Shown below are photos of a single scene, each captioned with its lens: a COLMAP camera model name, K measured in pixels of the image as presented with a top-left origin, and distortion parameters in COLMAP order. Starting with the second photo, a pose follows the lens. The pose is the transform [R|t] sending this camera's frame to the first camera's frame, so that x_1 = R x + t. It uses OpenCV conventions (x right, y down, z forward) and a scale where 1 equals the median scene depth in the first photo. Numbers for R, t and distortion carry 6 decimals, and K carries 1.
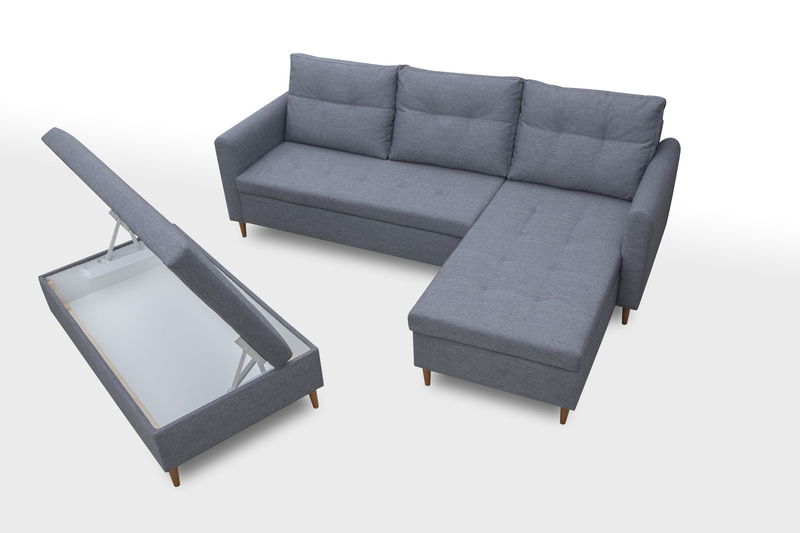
lens RADIAL K [[739.4, 0, 398.5], [0, 739.4, 265.2], [0, 0, 1]] dist [-0.035549, 0.000000]
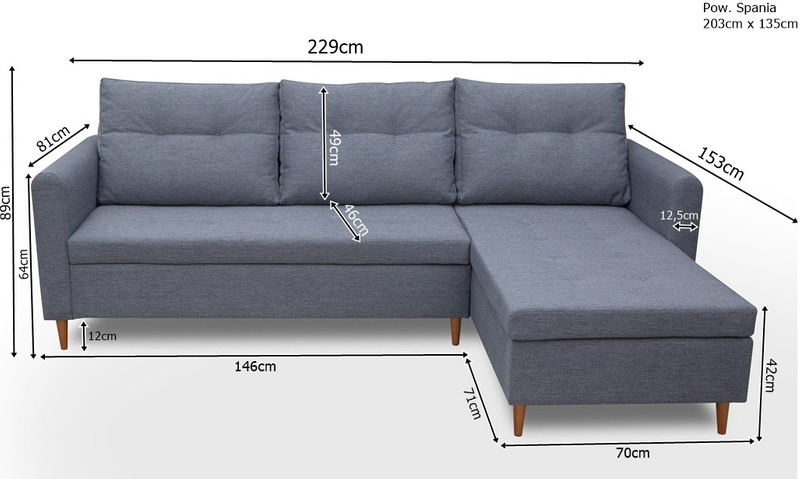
lens RADIAL K [[999.5, 0, 382.6], [0, 999.5, 228.0], [0, 0, 1]] dist [0.047363, 0.000000]
pose [[0.872078, -0.064059, 0.485156, -0.428635], [0.224123, 0.933592, -0.279596, 0.180214], [-0.435027, 0.352564, 0.828523, 0.198729]]
